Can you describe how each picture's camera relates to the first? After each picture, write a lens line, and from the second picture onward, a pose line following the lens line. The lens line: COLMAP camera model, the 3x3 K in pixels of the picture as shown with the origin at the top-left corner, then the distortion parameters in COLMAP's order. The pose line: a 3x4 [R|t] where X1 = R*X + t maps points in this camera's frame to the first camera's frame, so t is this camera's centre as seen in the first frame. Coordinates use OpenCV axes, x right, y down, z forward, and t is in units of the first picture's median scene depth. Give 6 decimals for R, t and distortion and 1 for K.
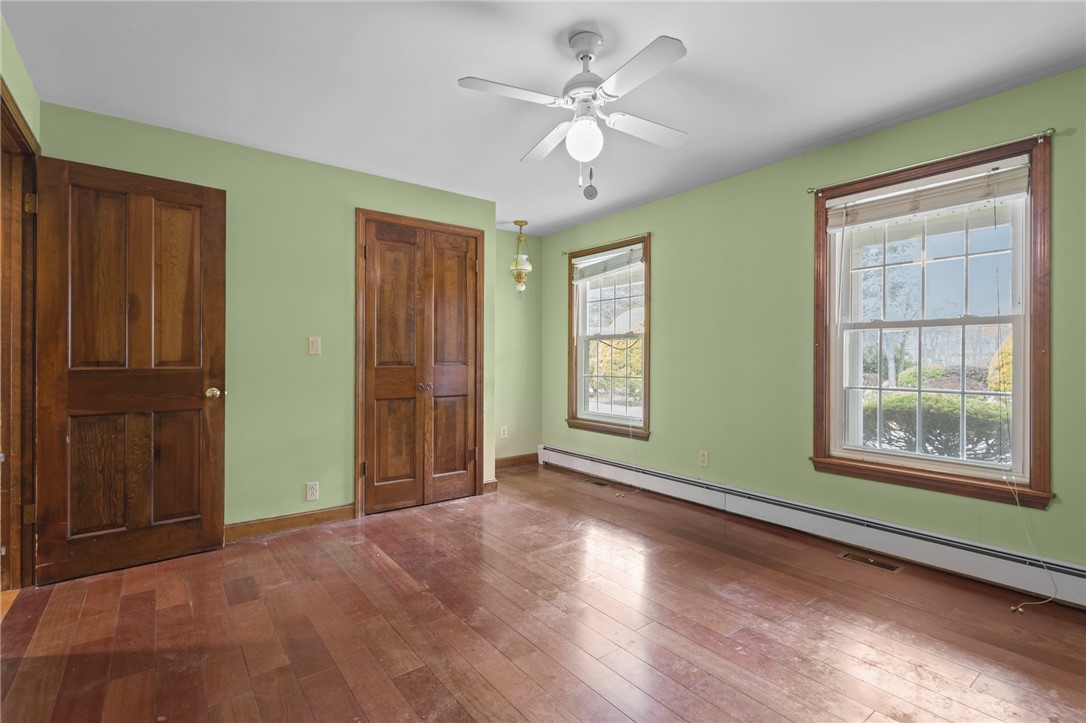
lens RADIAL K [[507.9, 0, 543.0], [0, 507.9, 361.5], [0, 0, 1]] dist [0.002381, 0.000377]
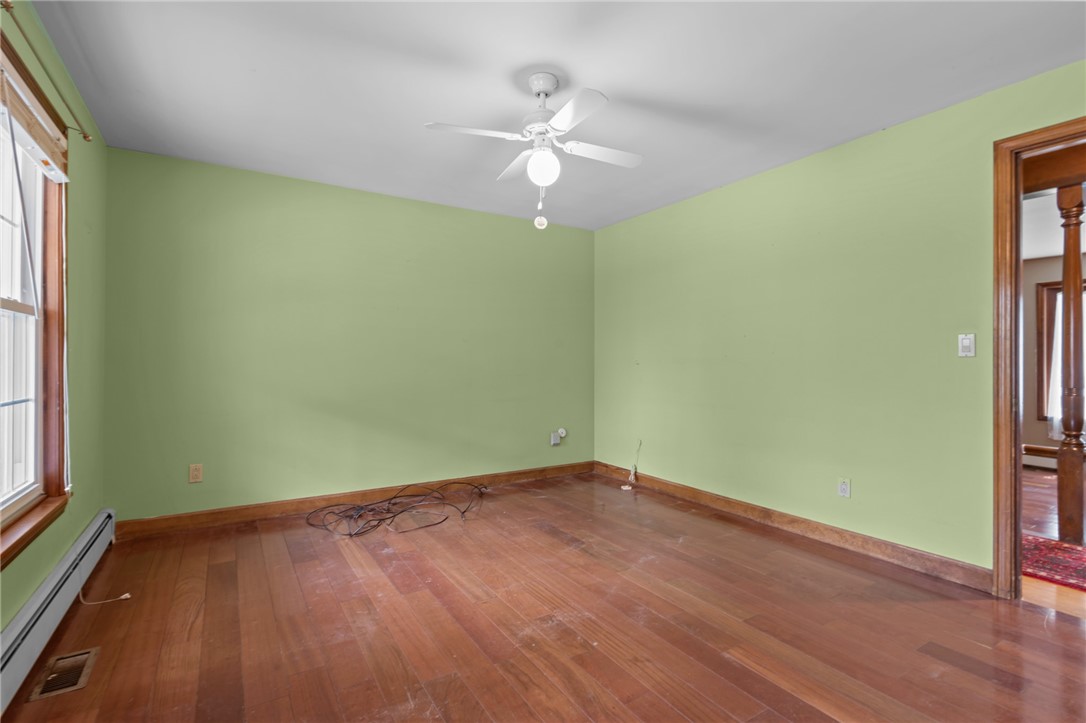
lens RADIAL K [[507.7, 0, 544.5], [0, 507.7, 358.4], [0, 0, 1]] dist [-0.000997, -0.000191]
pose [[-0.996054, -0.004179, 0.088650, -0.016087], [-0.004098, 0.999991, 0.001088, -0.007649], [-0.088654, 0.000721, -0.996062, 1.220249]]
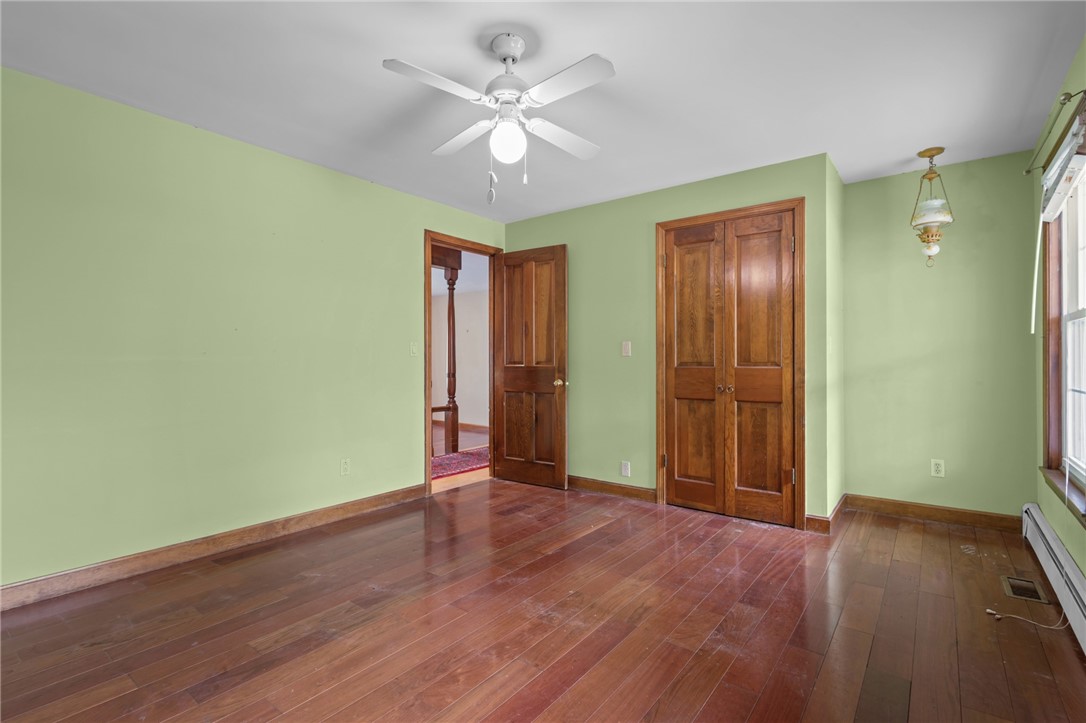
lens RADIAL K [[507.7, 0, 544.5], [0, 507.7, 358.4], [0, 0, 1]] dist [-0.000997, -0.000191]
pose [[0.261253, -0.003702, -0.965263, 0.614489], [-0.001178, 0.999991, -0.004154, -0.002713], [0.965270, 0.002222, 0.261246, 0.457655]]
